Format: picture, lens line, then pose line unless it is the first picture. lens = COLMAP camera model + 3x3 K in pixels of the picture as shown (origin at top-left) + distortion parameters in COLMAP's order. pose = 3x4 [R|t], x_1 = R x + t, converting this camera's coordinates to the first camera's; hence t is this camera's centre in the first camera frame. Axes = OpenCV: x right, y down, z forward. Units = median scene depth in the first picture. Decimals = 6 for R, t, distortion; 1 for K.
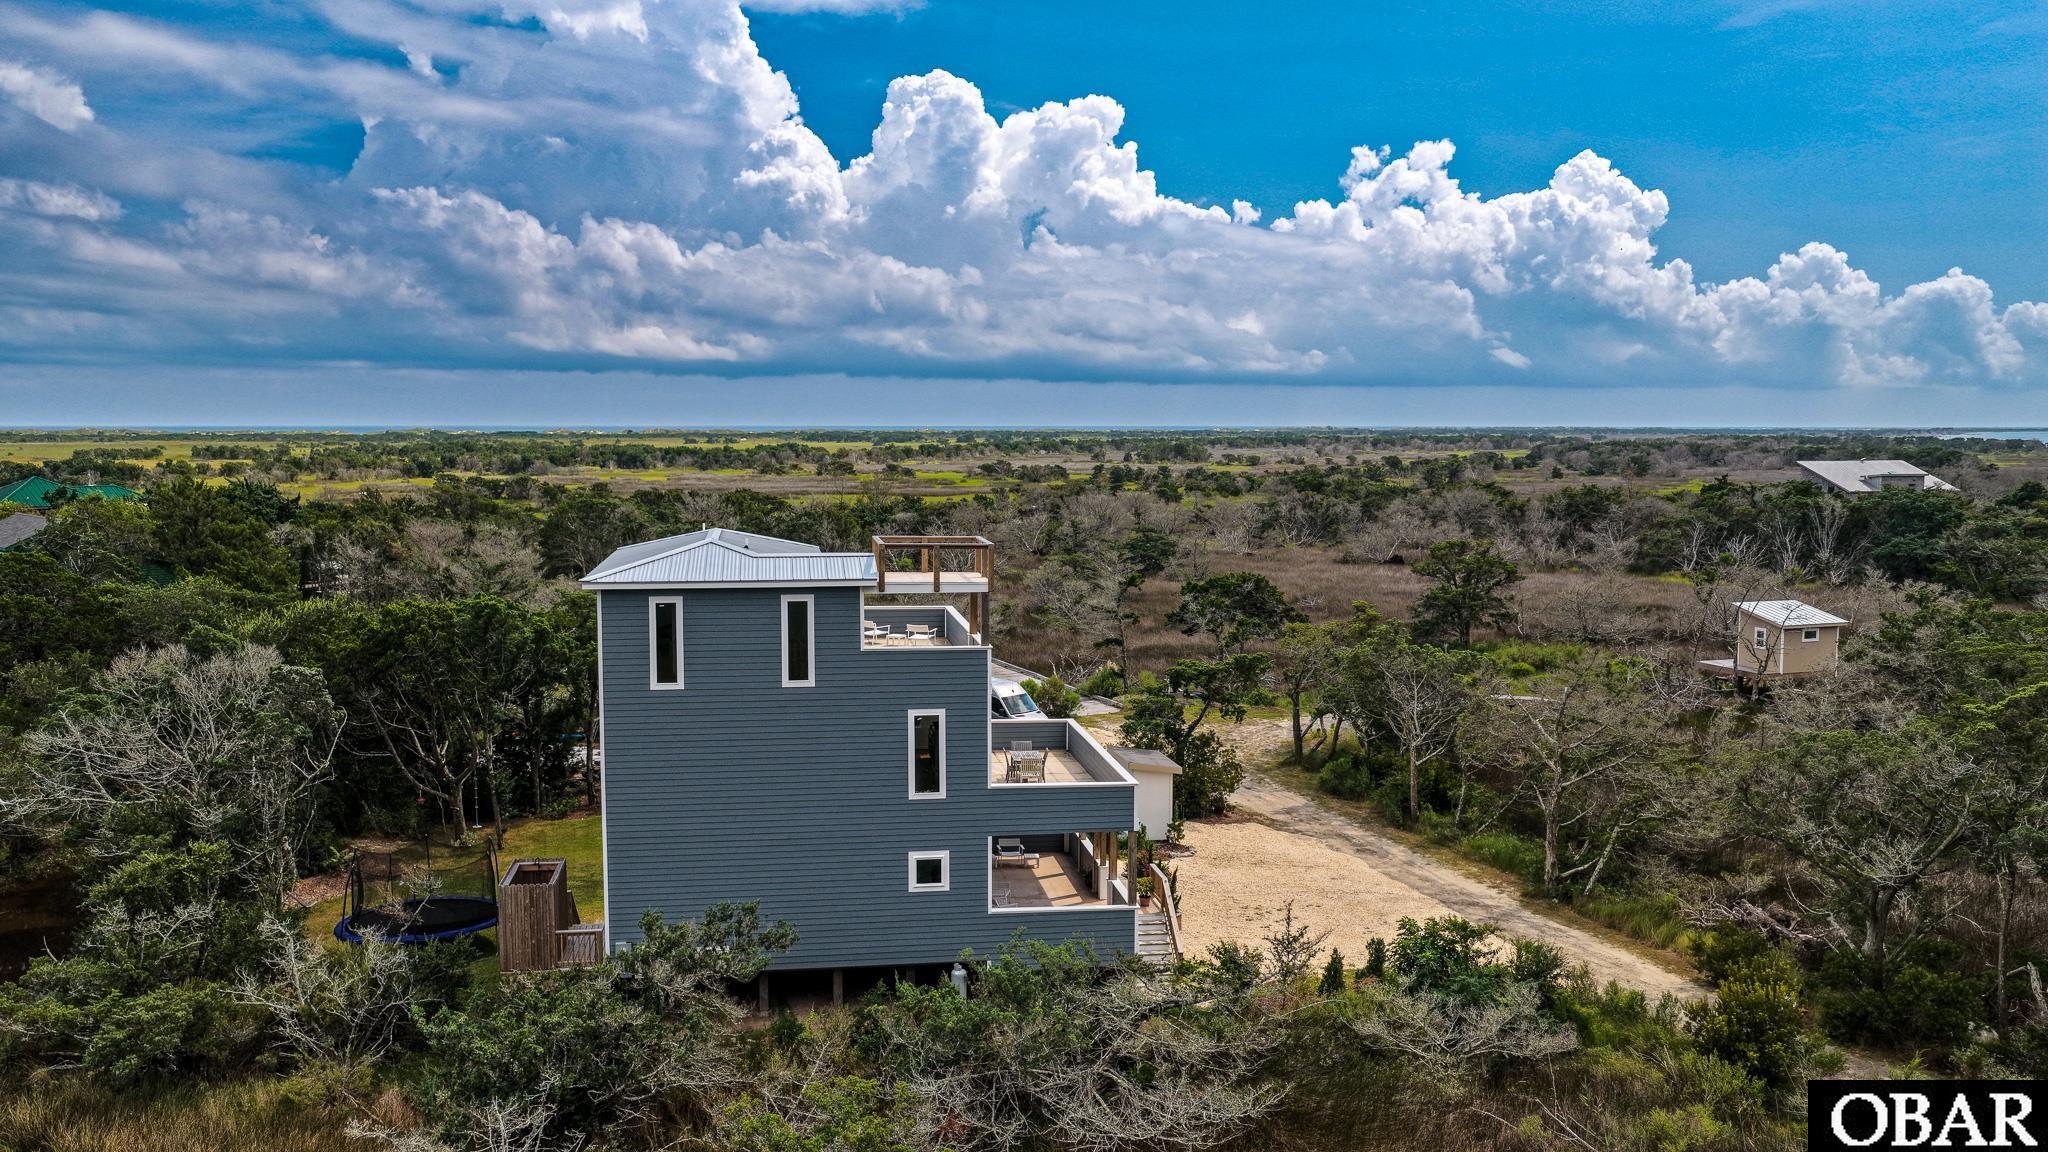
lens RADIAL K [[1705.2, 0, 1024.0], [0, 1705.2, 576.0], [0, 0, 1]] dist [-0.012990, 0.040082]
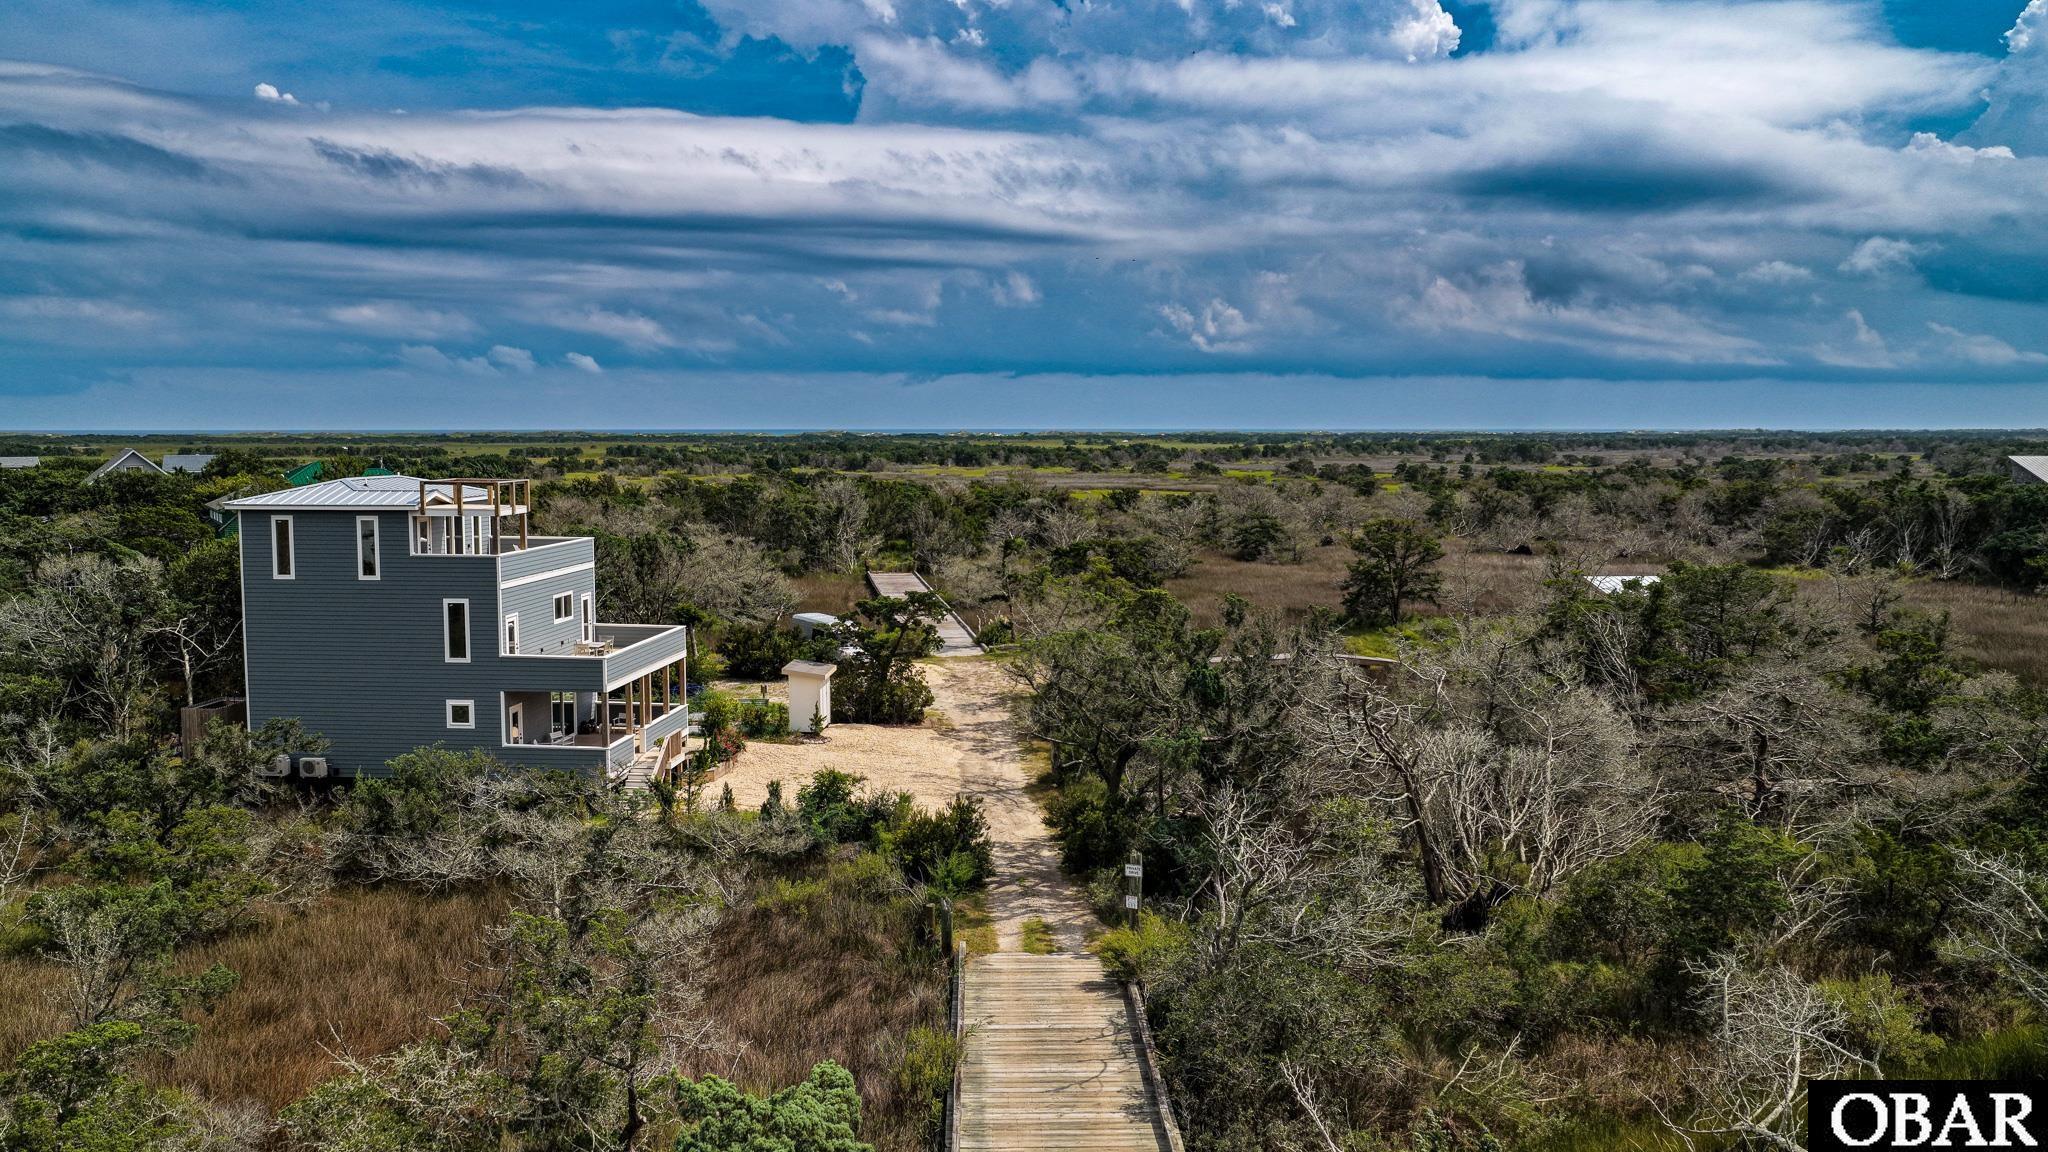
lens RADIAL K [[1692.8, 0, 1024.0], [0, 1692.8, 576.0], [0, 0, 1]] dist [-0.008623, 0.021407]
pose [[0.970144, 0.020232, -0.241685, 0.181380], [-0.020574, 0.999788, 0.001109, 0.011761], [0.241657, 0.003896, 0.970354, -0.061525]]
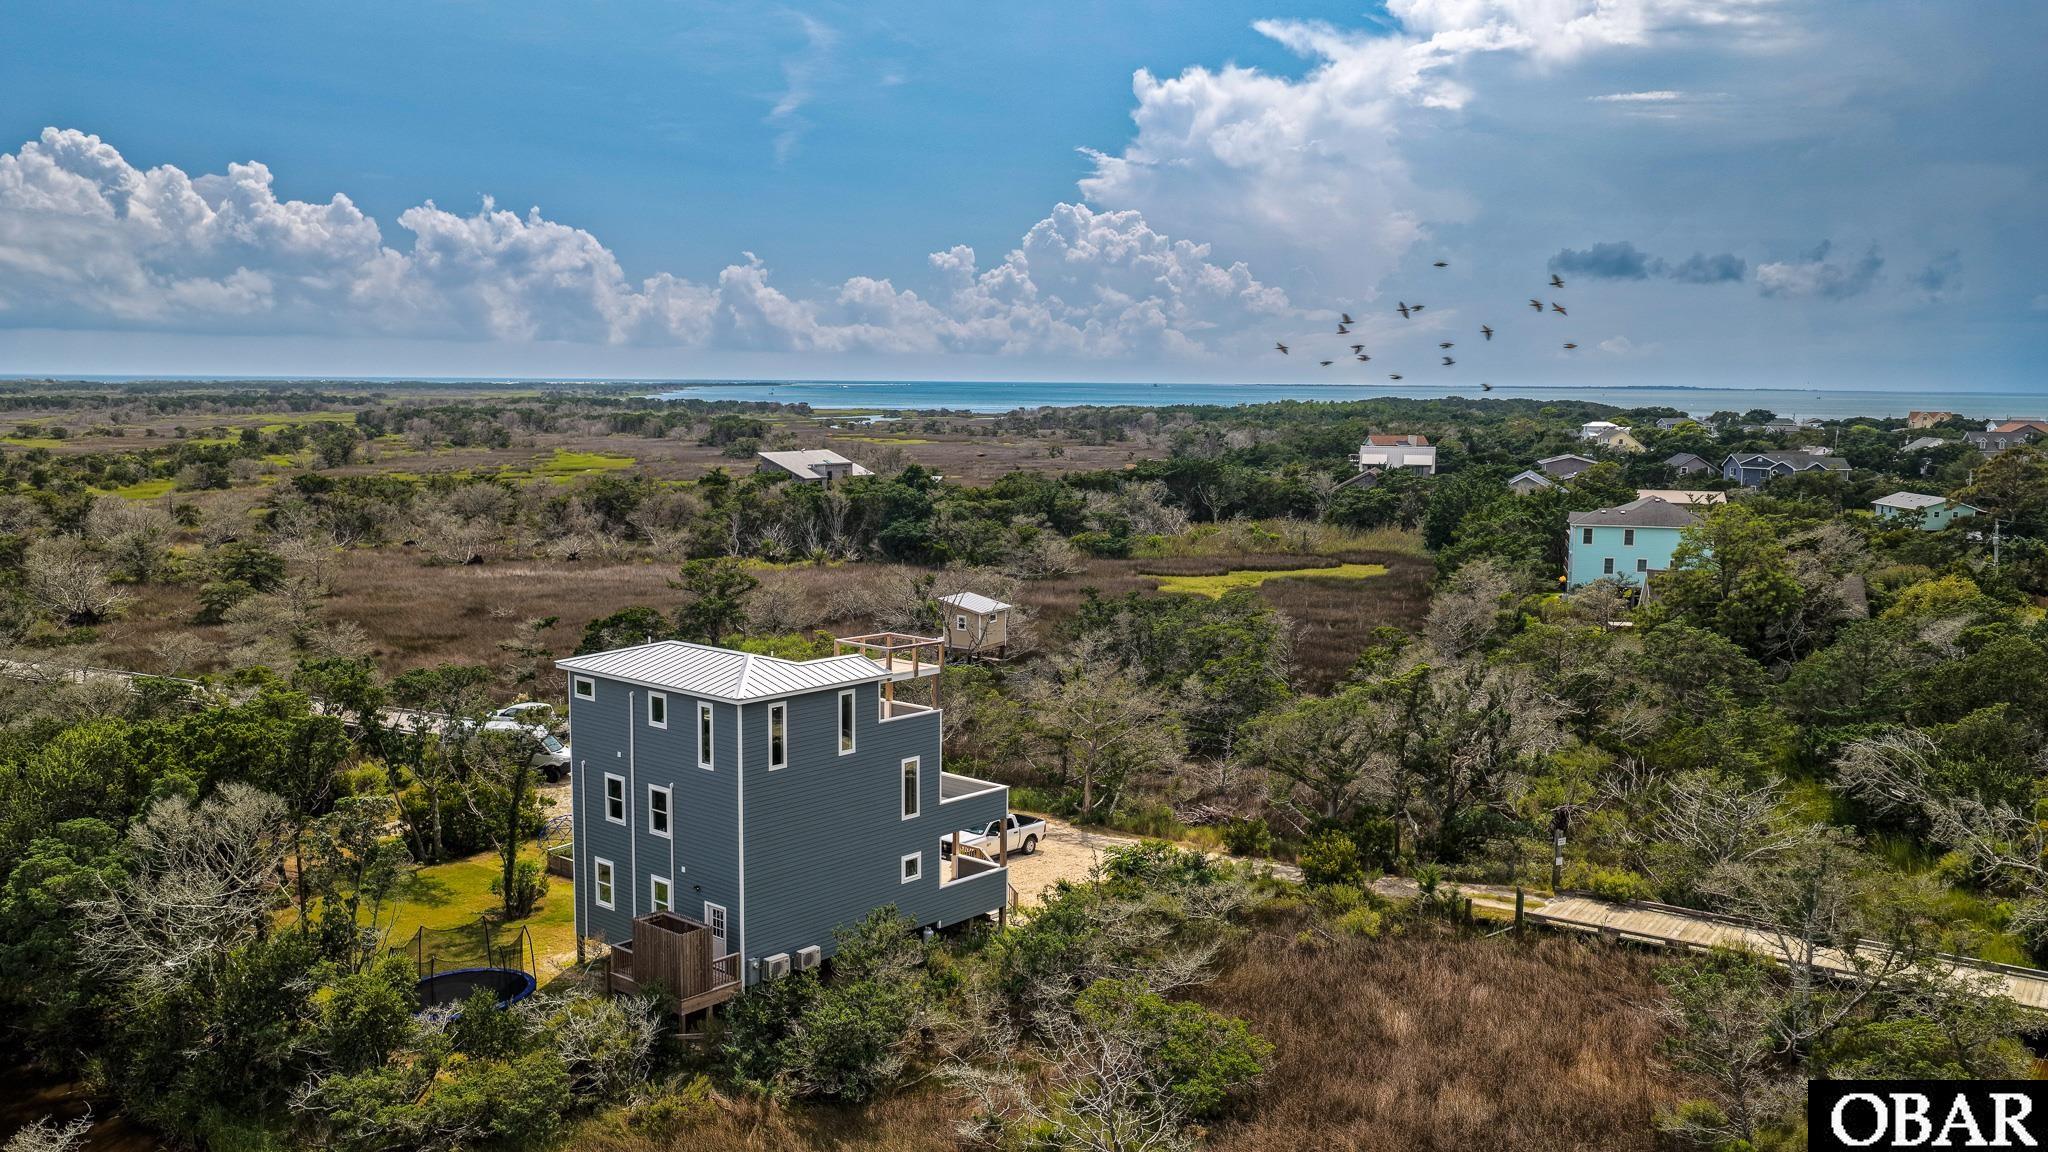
lens RADIAL K [[1705.2, 0, 1024.0], [0, 1705.2, 576.0], [0, 0, 1]] dist [-0.012990, 0.040082]
pose [[0.759622, -0.069320, 0.646660, -0.223932], [0.050347, 0.997587, 0.047796, -0.034622], [-0.648413, -0.003749, 0.761280, -0.042065]]
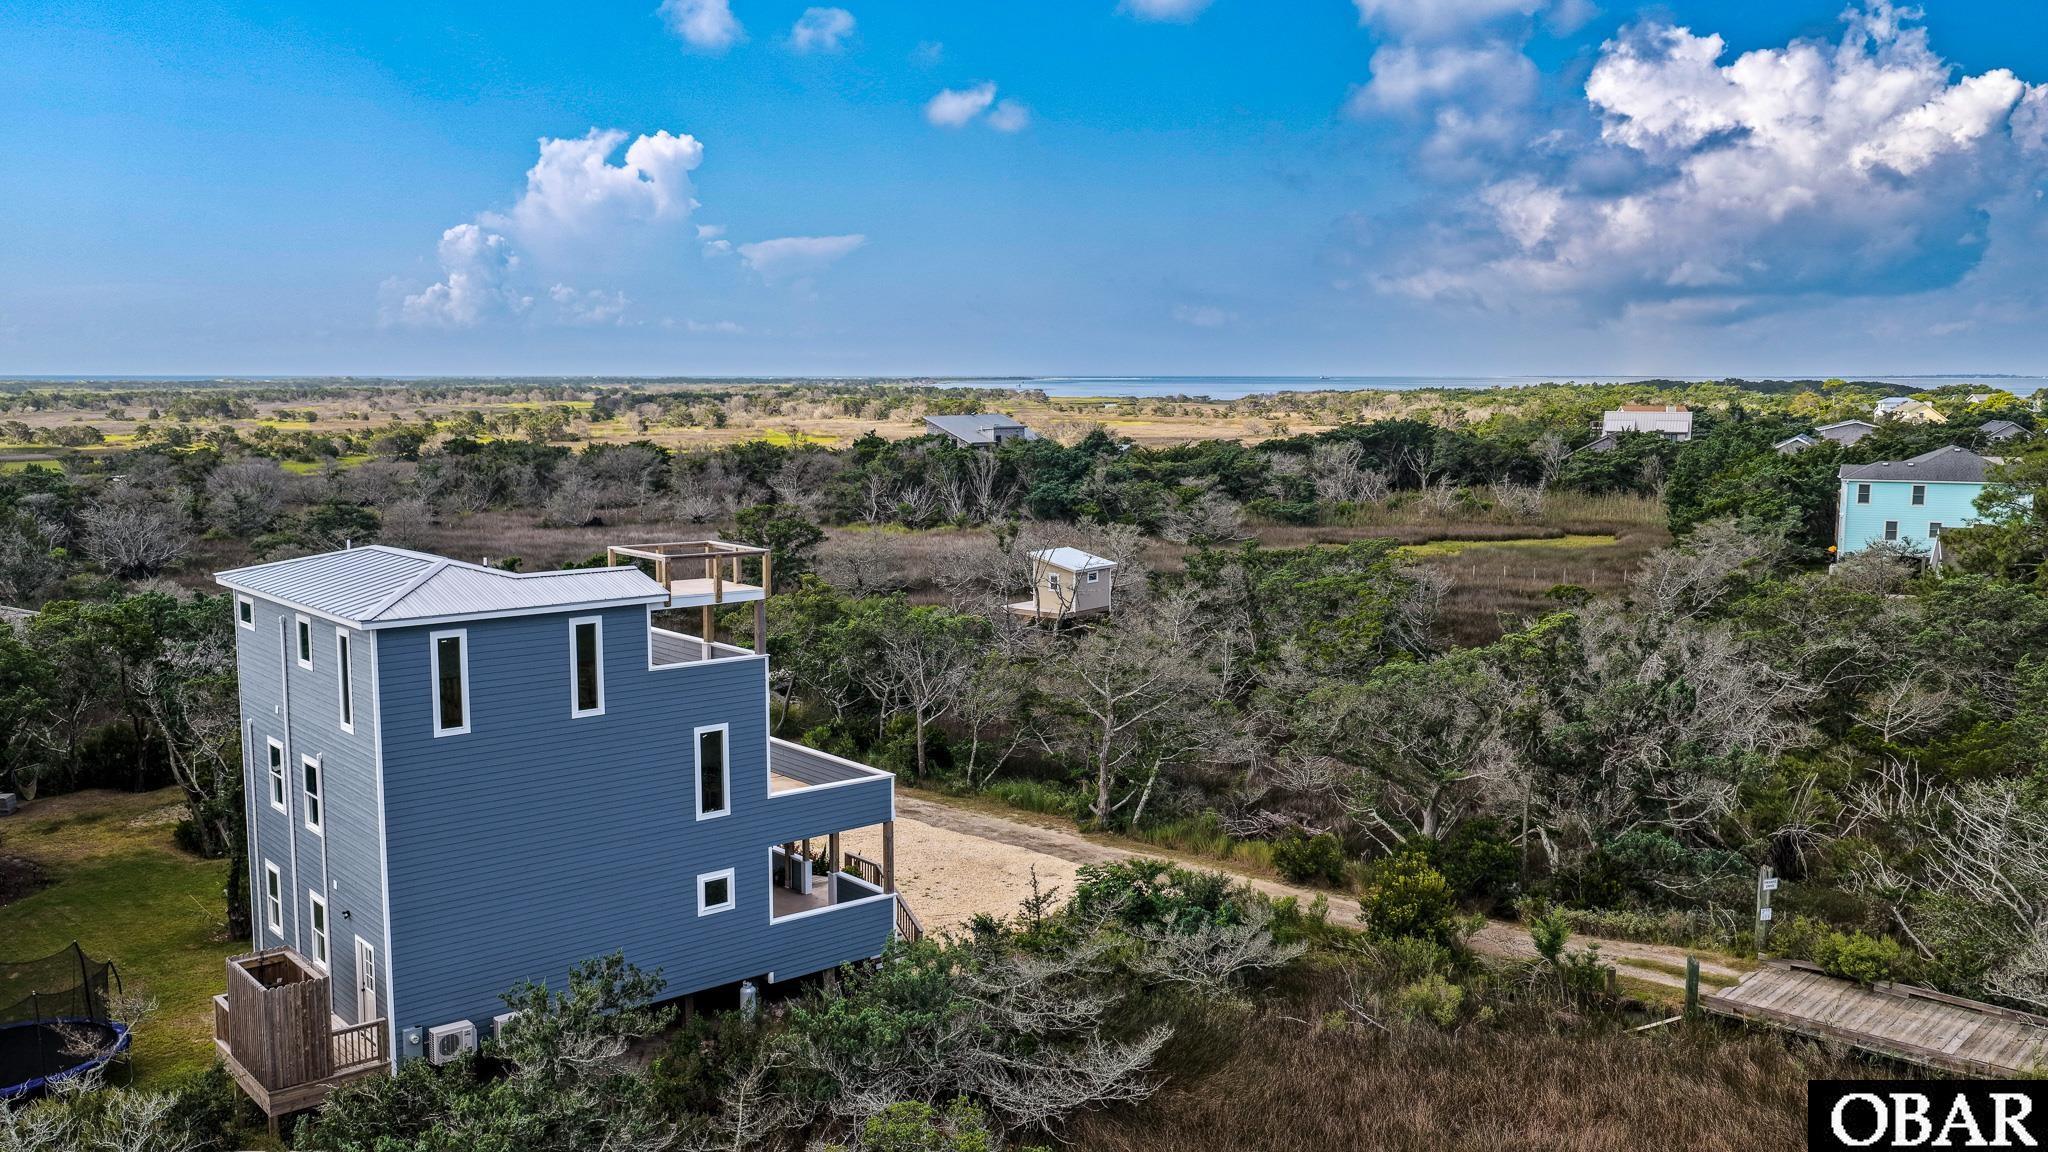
lens RADIAL K [[1705.2, 0, 1024.0], [0, 1705.2, 576.0], [0, 0, 1]] dist [-0.012990, 0.040082]
pose [[0.848124, -0.062636, 0.526082, -0.099718], [0.047057, 0.997968, 0.042956, -0.009486], [-0.527704, -0.011676, 0.849348, 0.022567]]
